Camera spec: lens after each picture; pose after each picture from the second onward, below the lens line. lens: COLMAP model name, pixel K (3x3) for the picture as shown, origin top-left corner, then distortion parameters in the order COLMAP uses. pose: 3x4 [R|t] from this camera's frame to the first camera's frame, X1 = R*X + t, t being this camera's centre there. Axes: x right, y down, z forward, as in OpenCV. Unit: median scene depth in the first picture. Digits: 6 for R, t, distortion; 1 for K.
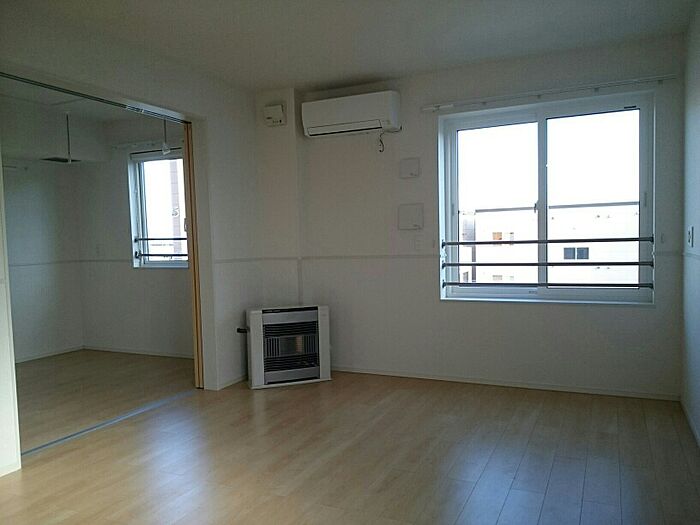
lens RADIAL K [[537.9, 0, 350.0], [0, 537.9, 262.5], [0, 0, 1]] dist [-0.012492, -0.008954]
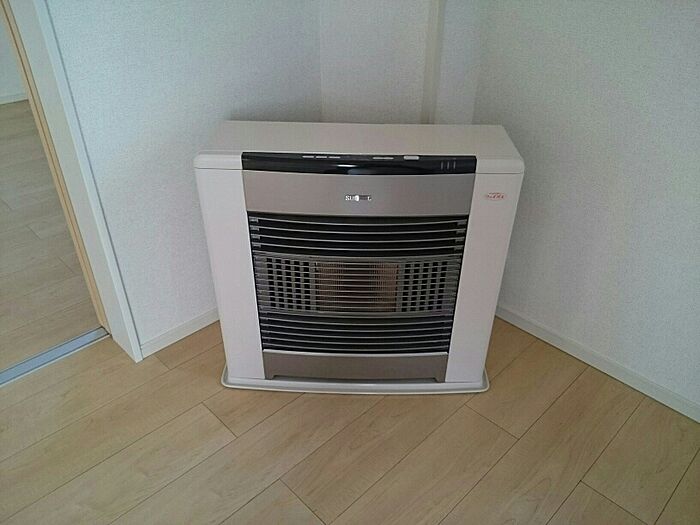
lens RADIAL K [[537.9, 0, 350.0], [0, 537.9, 262.5], [0, 0, 1]] dist [-0.012492, -0.008954]
pose [[0.926934, 0.229157, -0.297119, -0.028646], [-0.044101, 0.852894, 0.520218, -0.000758], [0.372623, -0.469105, 0.800683, 0.710455]]
